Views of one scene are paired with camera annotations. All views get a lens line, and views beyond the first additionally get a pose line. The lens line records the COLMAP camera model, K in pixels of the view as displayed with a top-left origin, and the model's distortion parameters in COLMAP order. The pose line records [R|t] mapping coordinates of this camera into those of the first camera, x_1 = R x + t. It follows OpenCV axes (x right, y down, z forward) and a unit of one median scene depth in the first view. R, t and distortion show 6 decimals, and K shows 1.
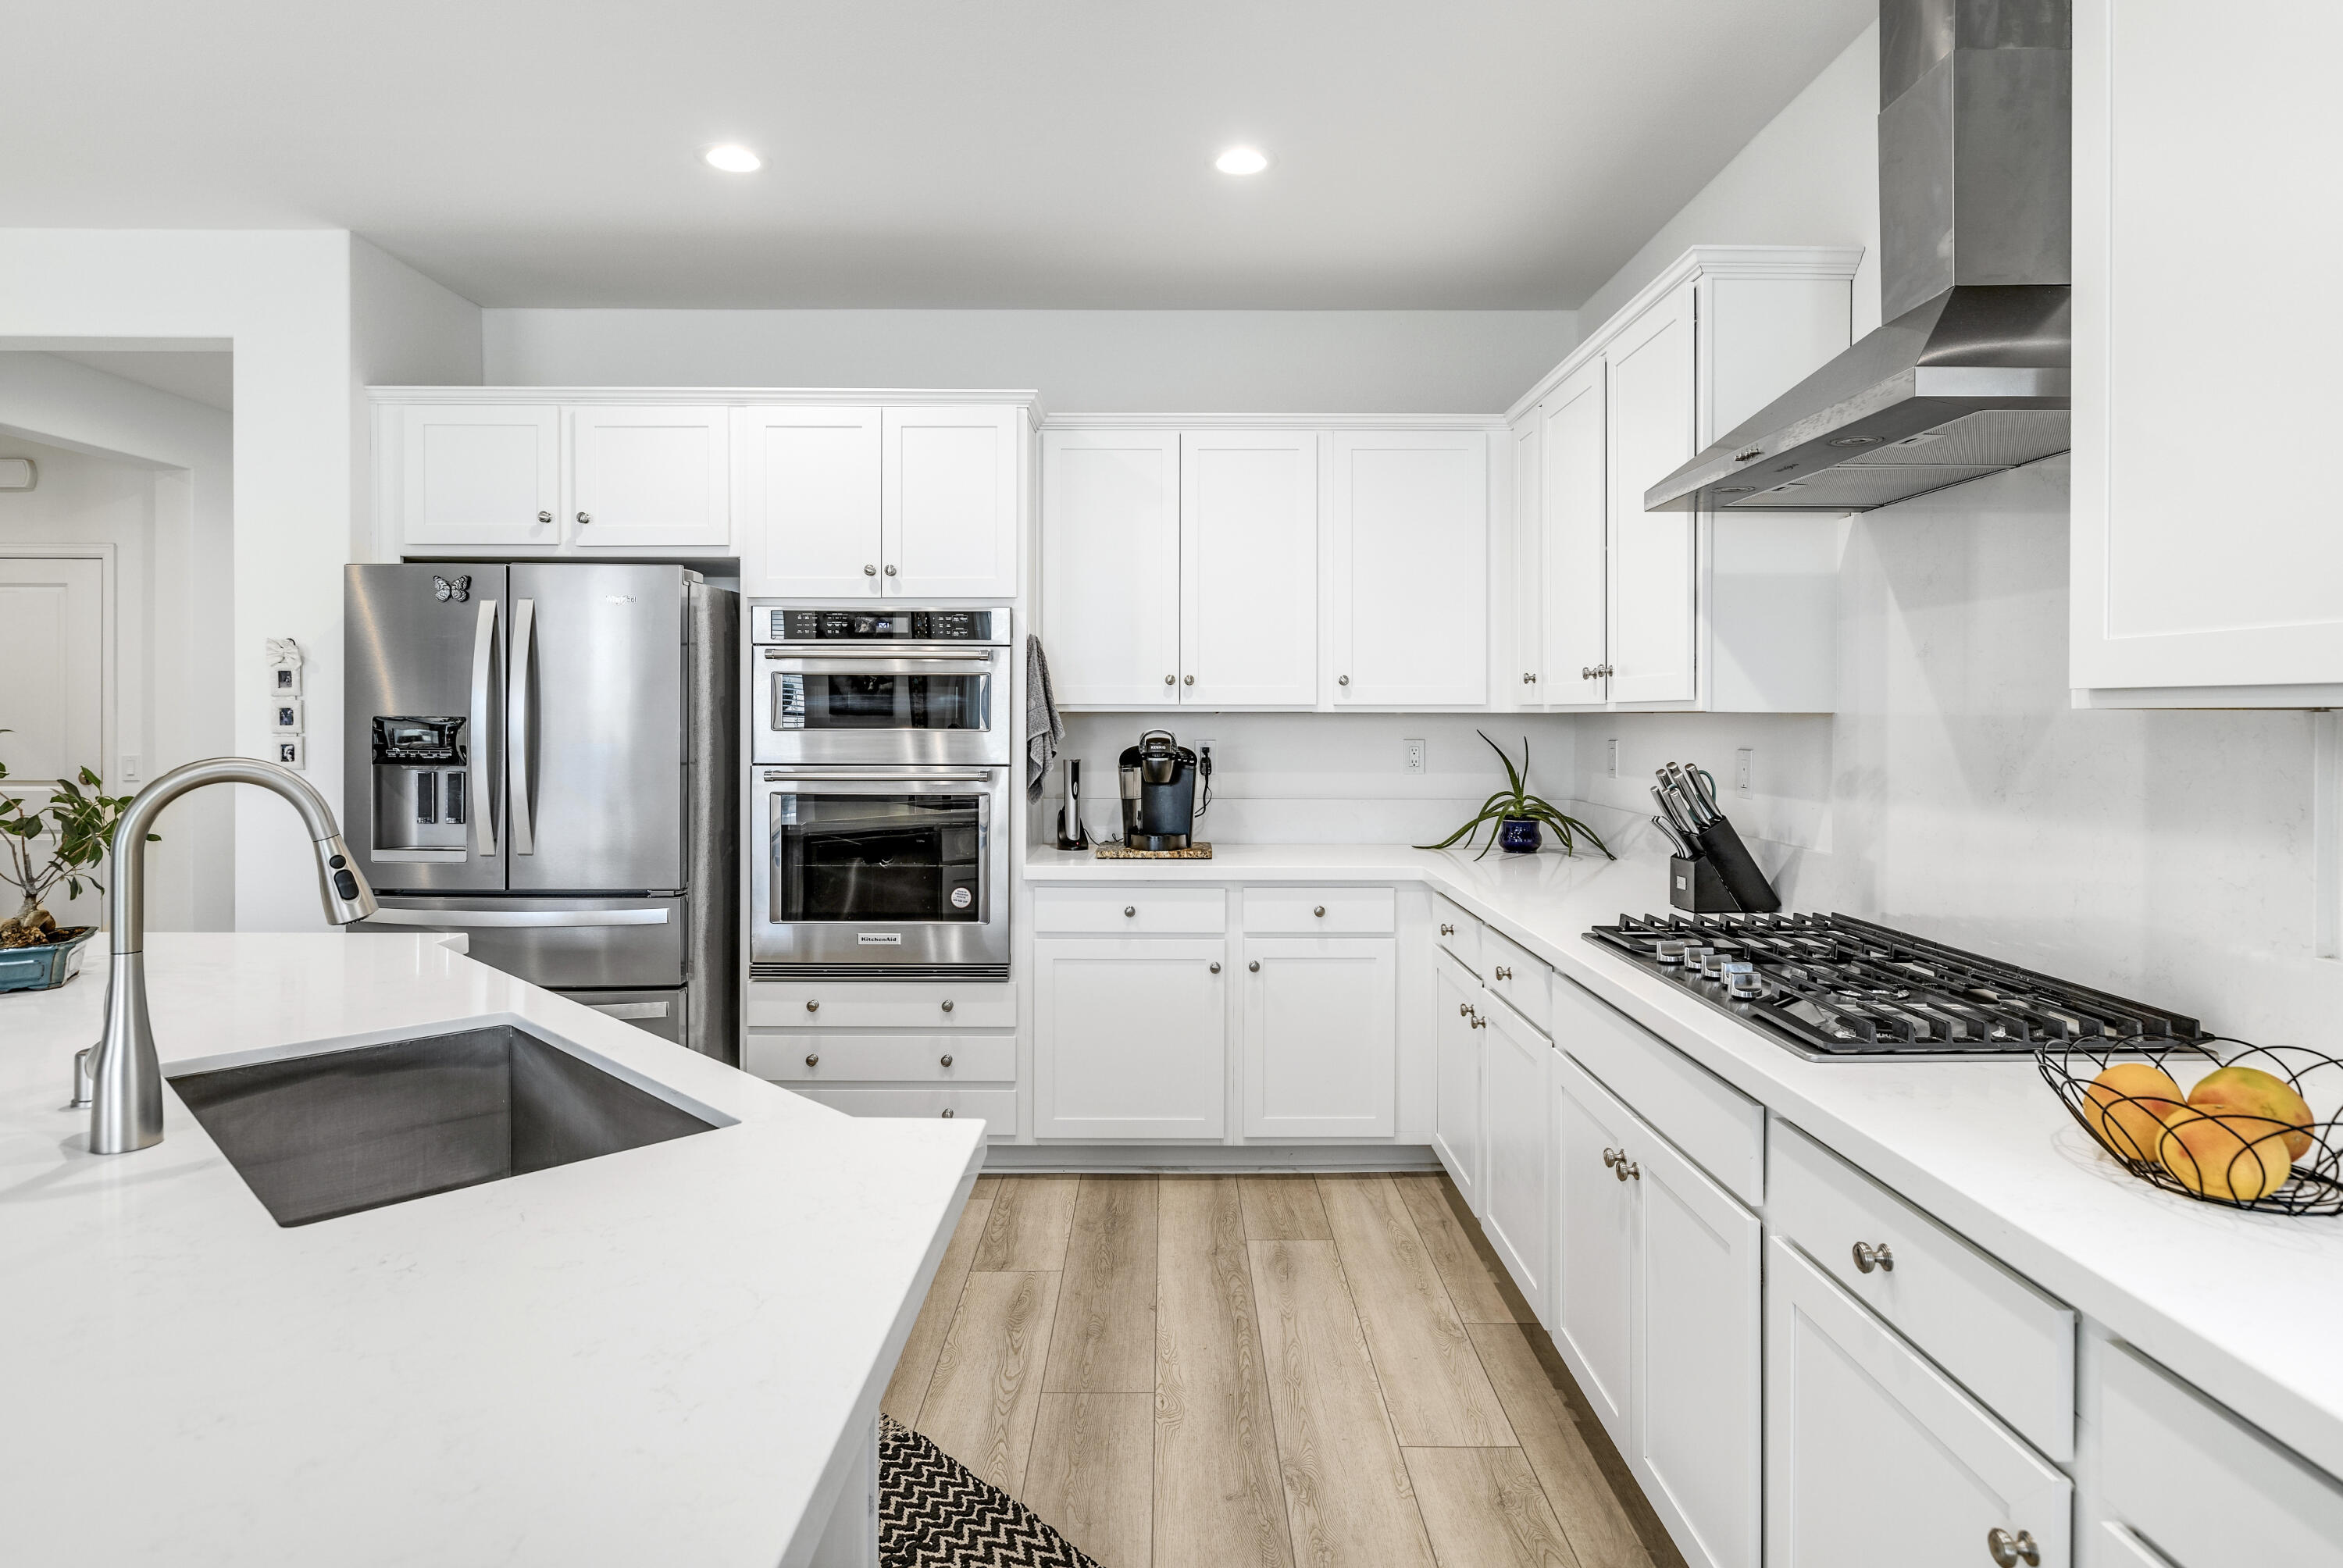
lens RADIAL K [[1292.8, 0, 1146.0], [0, 1292.8, 713.2], [0, 0, 1]] dist [0.006262, -0.001647]
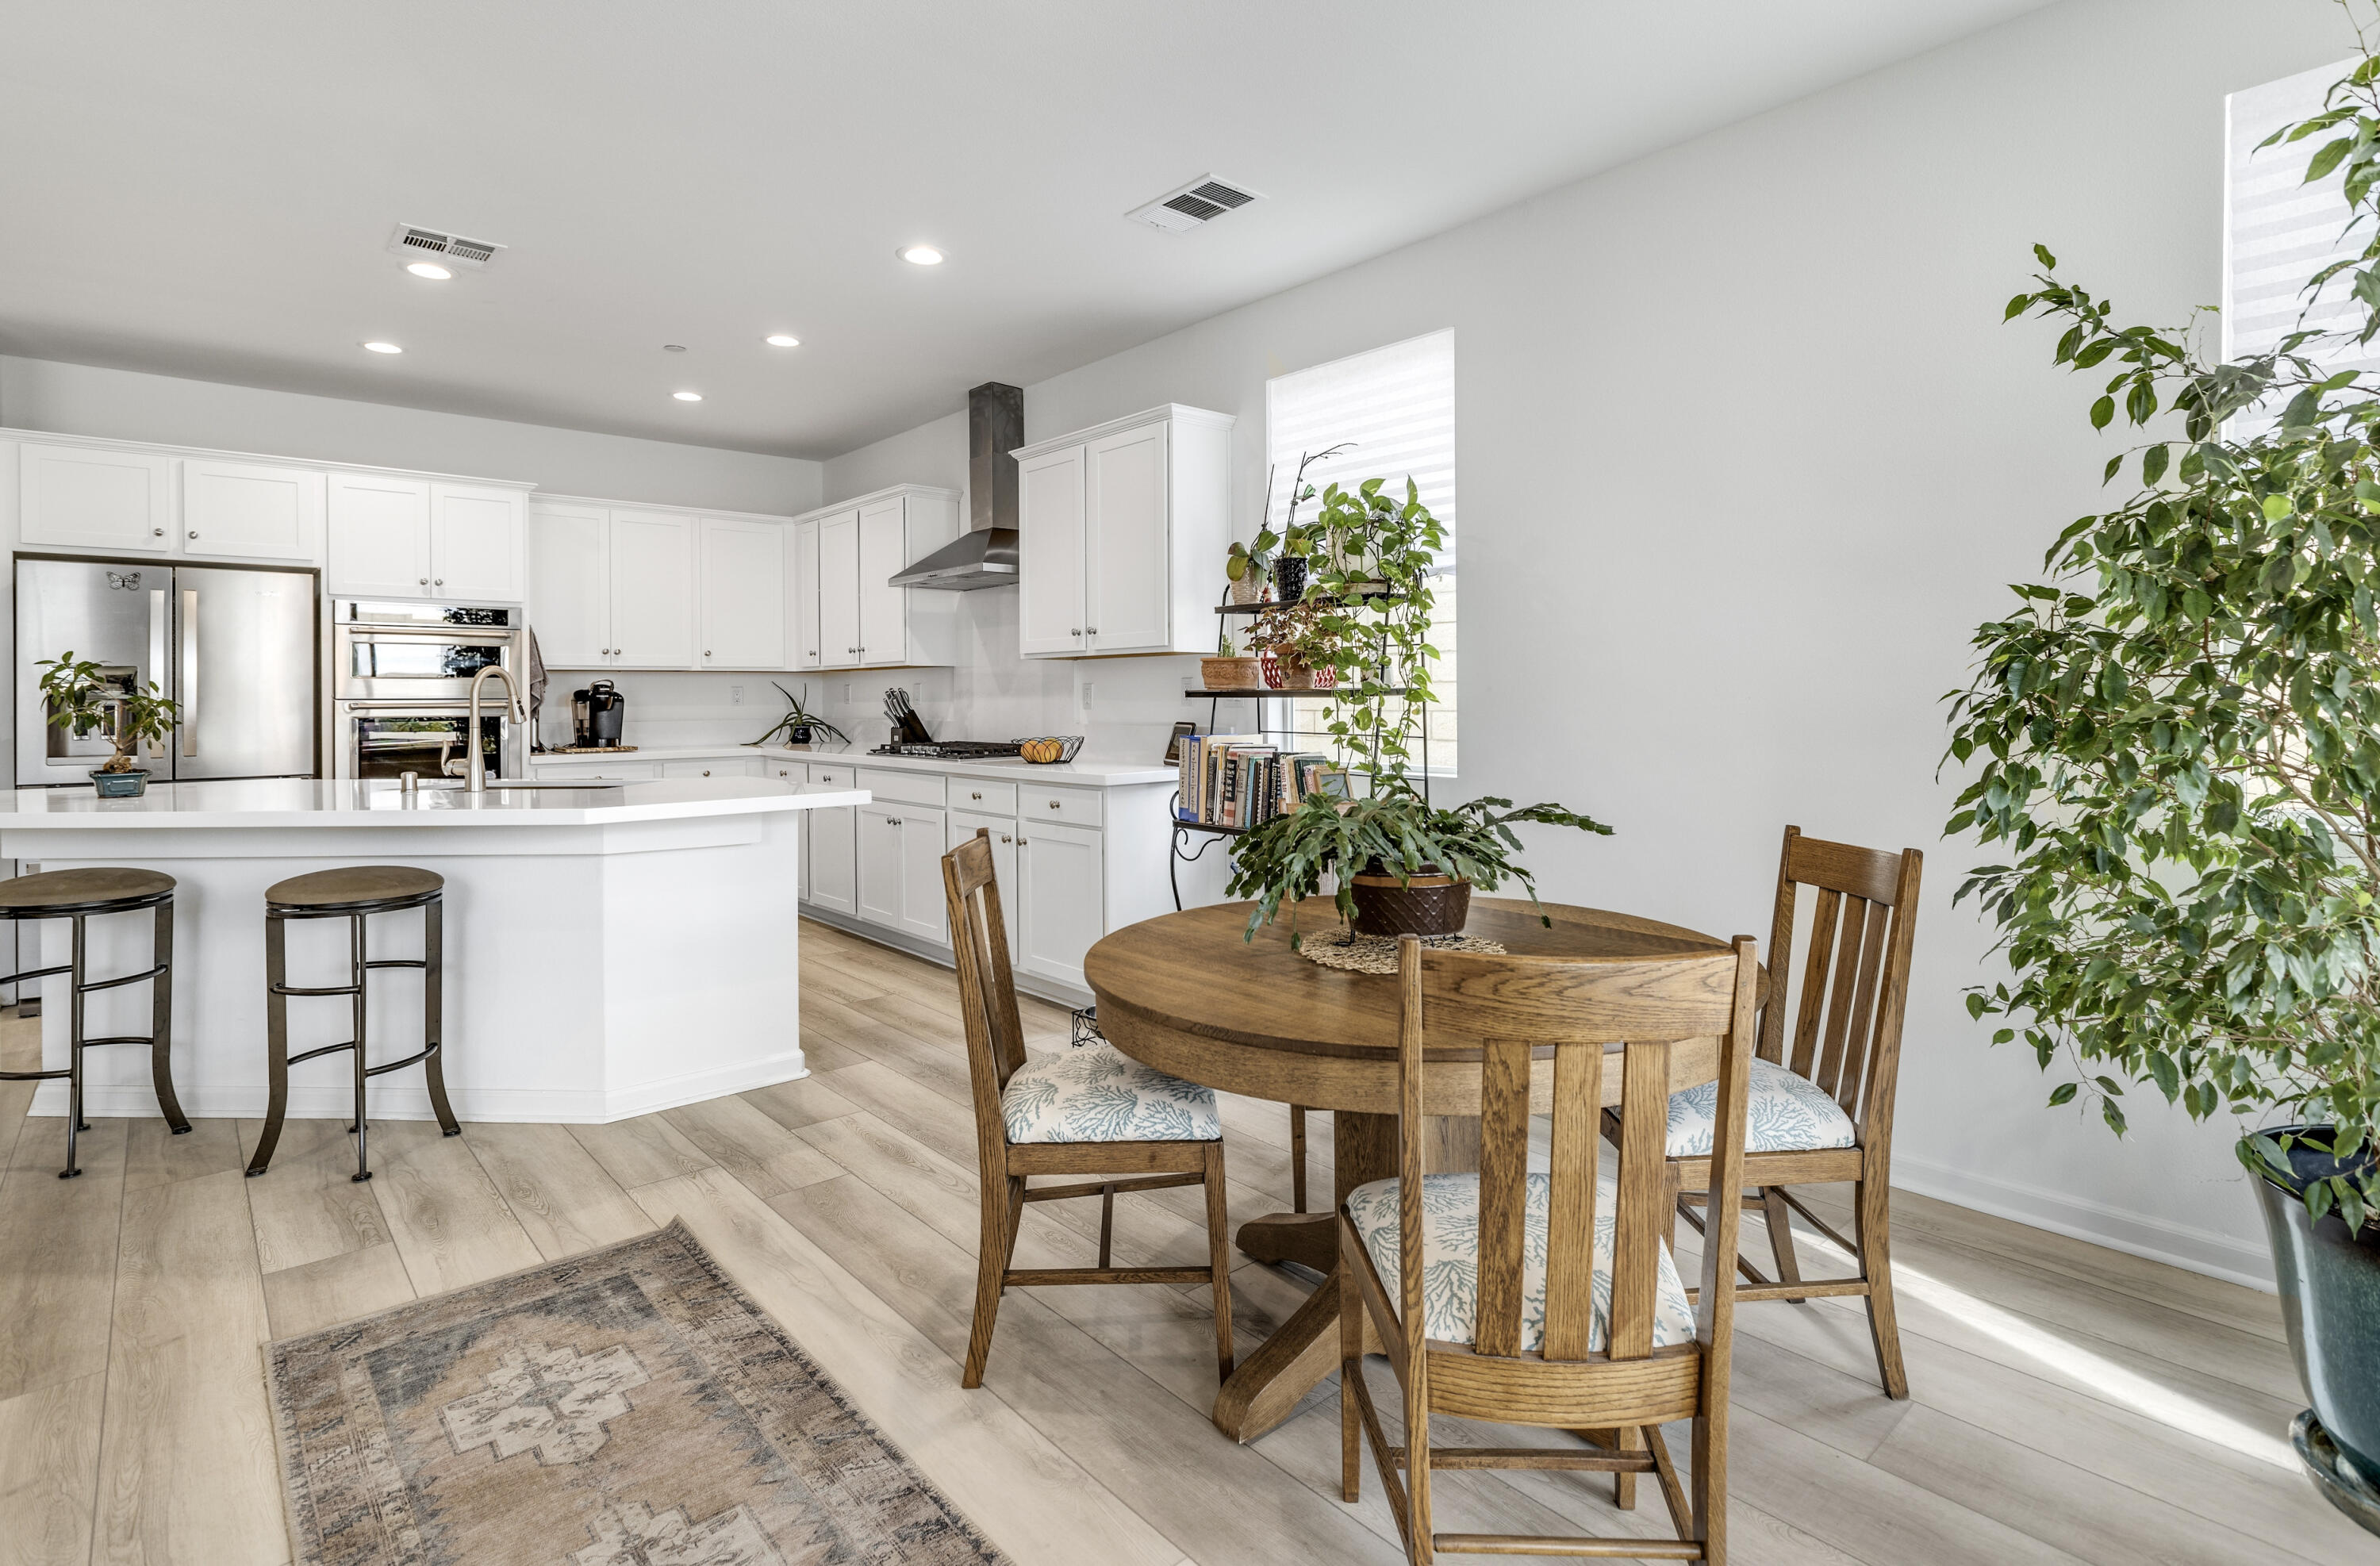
lens RADIAL K [[1227.7, 0, 1207.0], [0, 1227.7, 676.2], [0, 0, 1]] dist [0.029197, -0.001094]
pose [[0.750436, 0.004062, 0.660931, -0.508470], [0.008986, 0.999826, -0.016348, 0.045428], [-0.660882, 0.018207, 0.750269, -0.840199]]
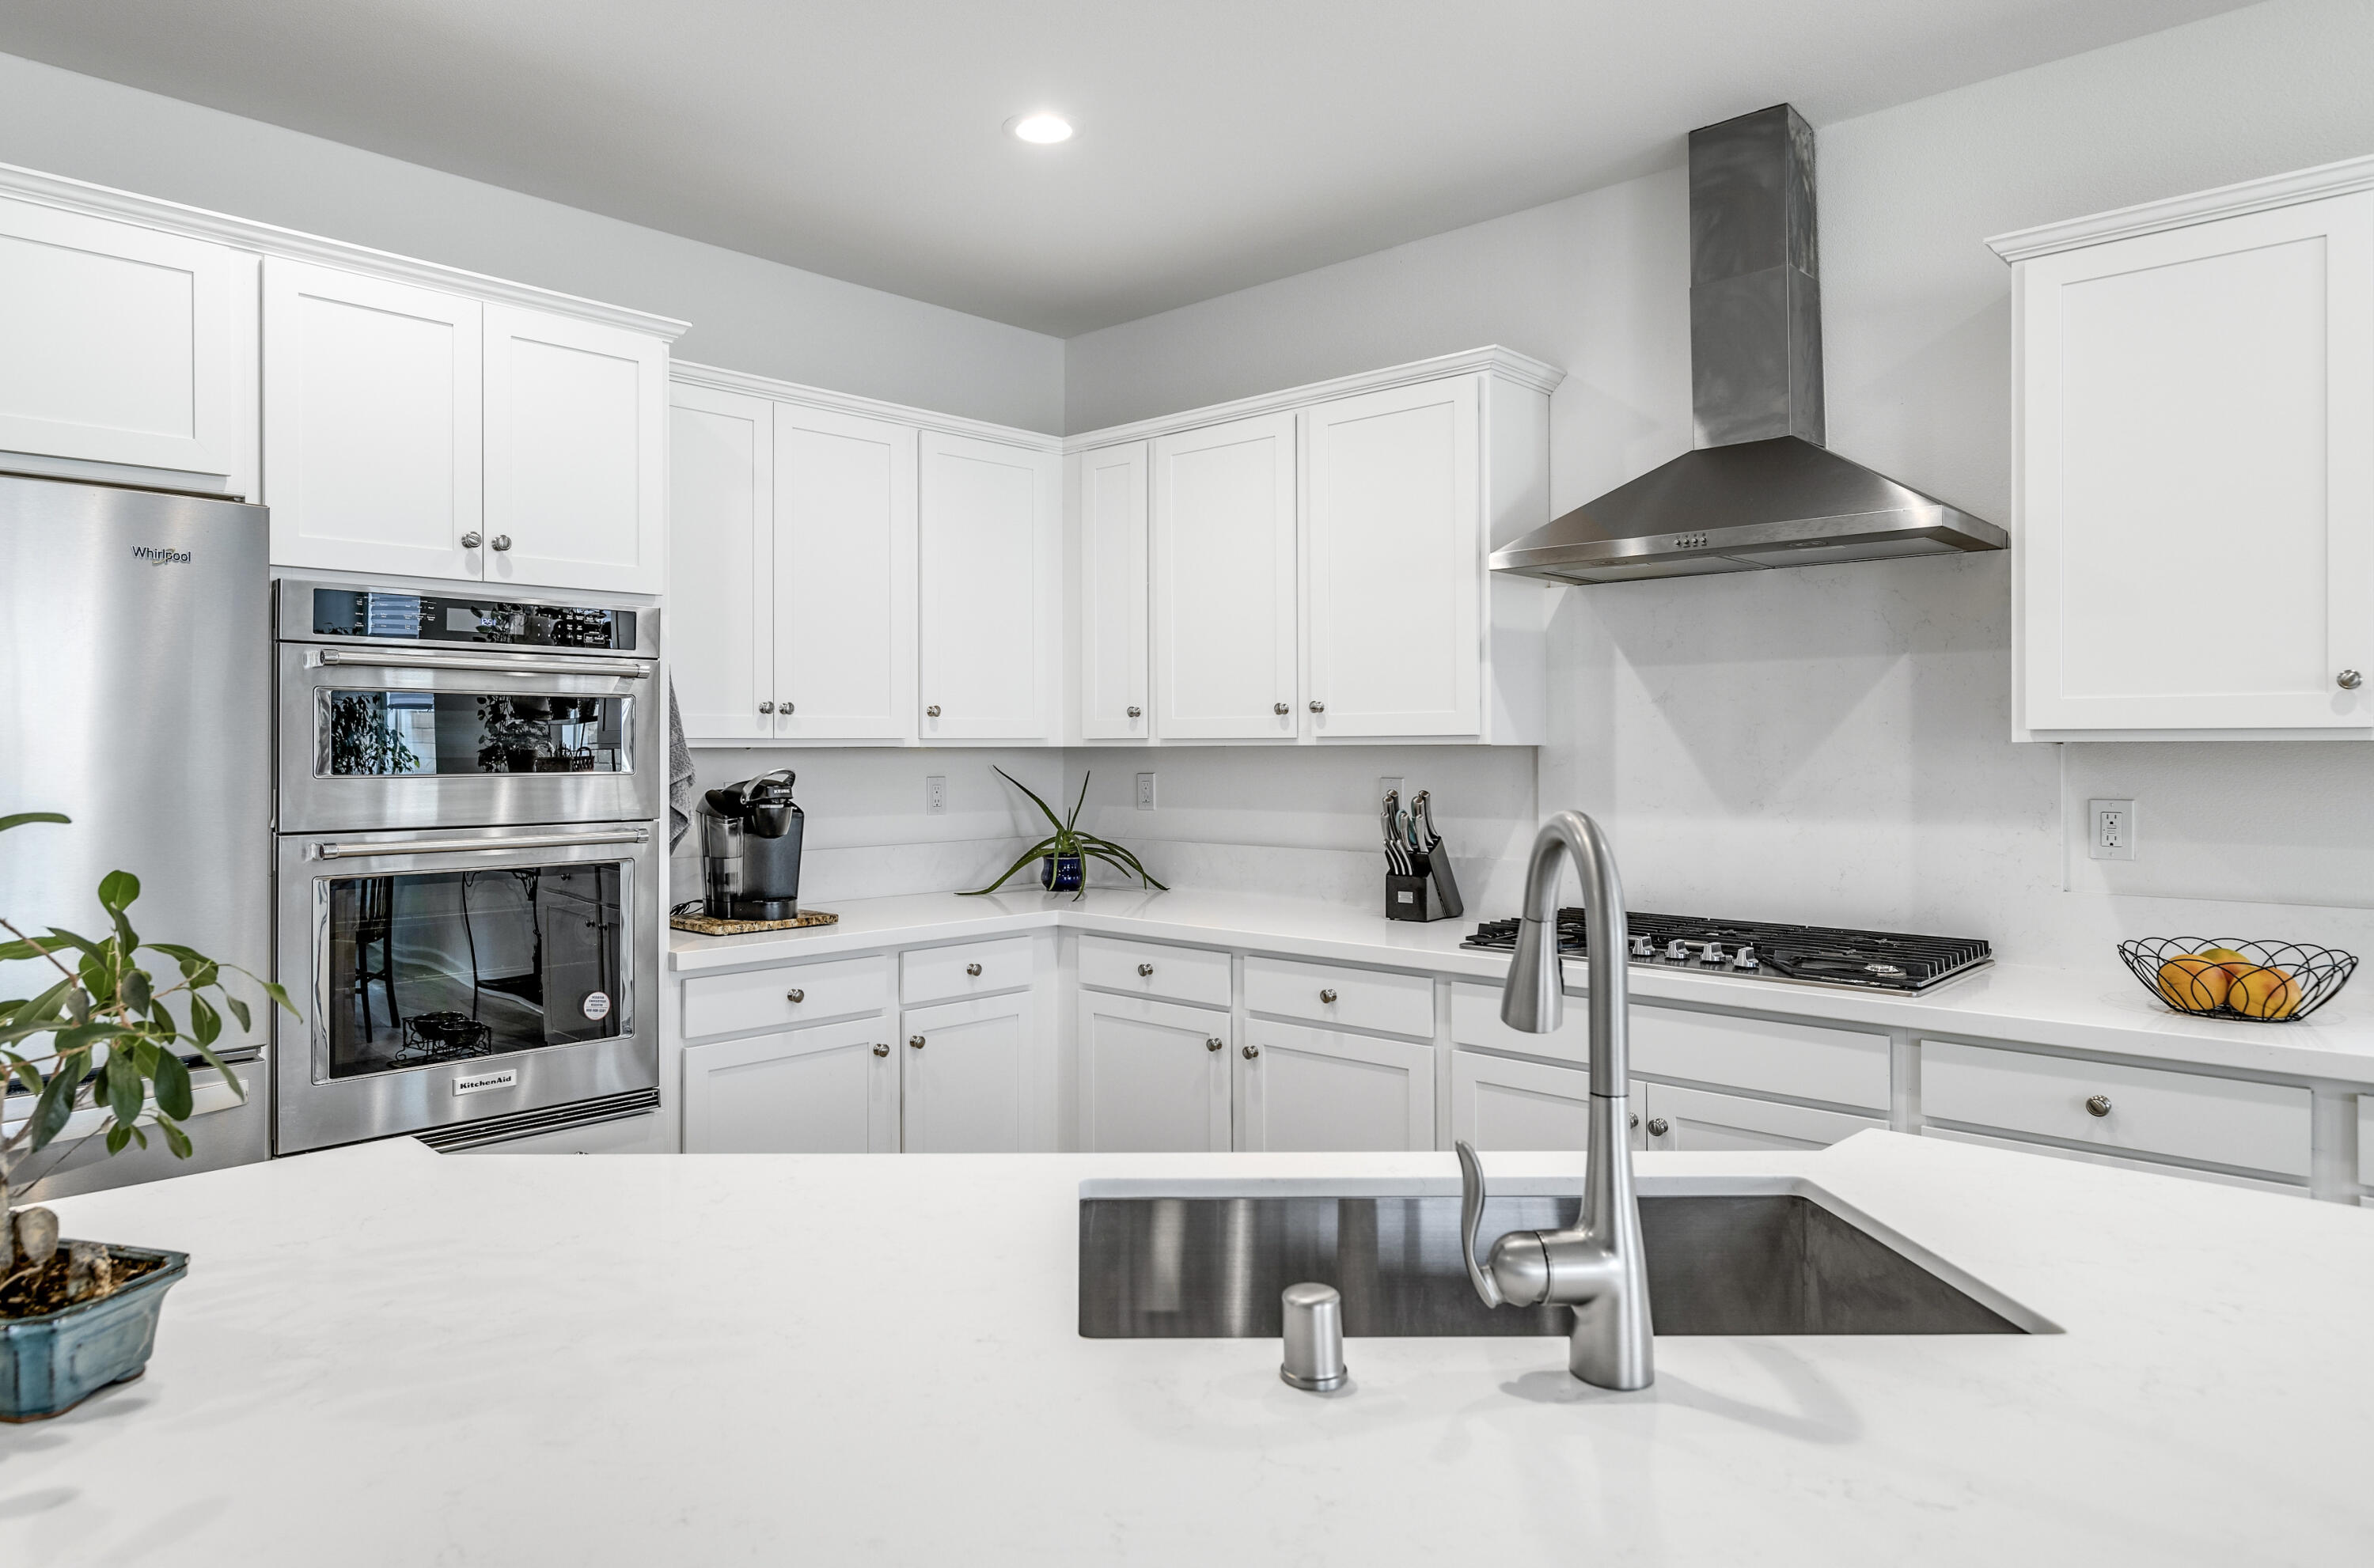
lens RADIAL K [[1501.5, 0, 1087.9], [0, 1501.5, 744.2], [0, 0, 1]] dist [0.007487, -0.001306]
pose [[0.695496, -0.002372, 0.718526, -0.553457], [0.003753, 0.999993, -0.000332, -0.001928], [-0.718520, 0.002928, 0.695500, 0.220650]]
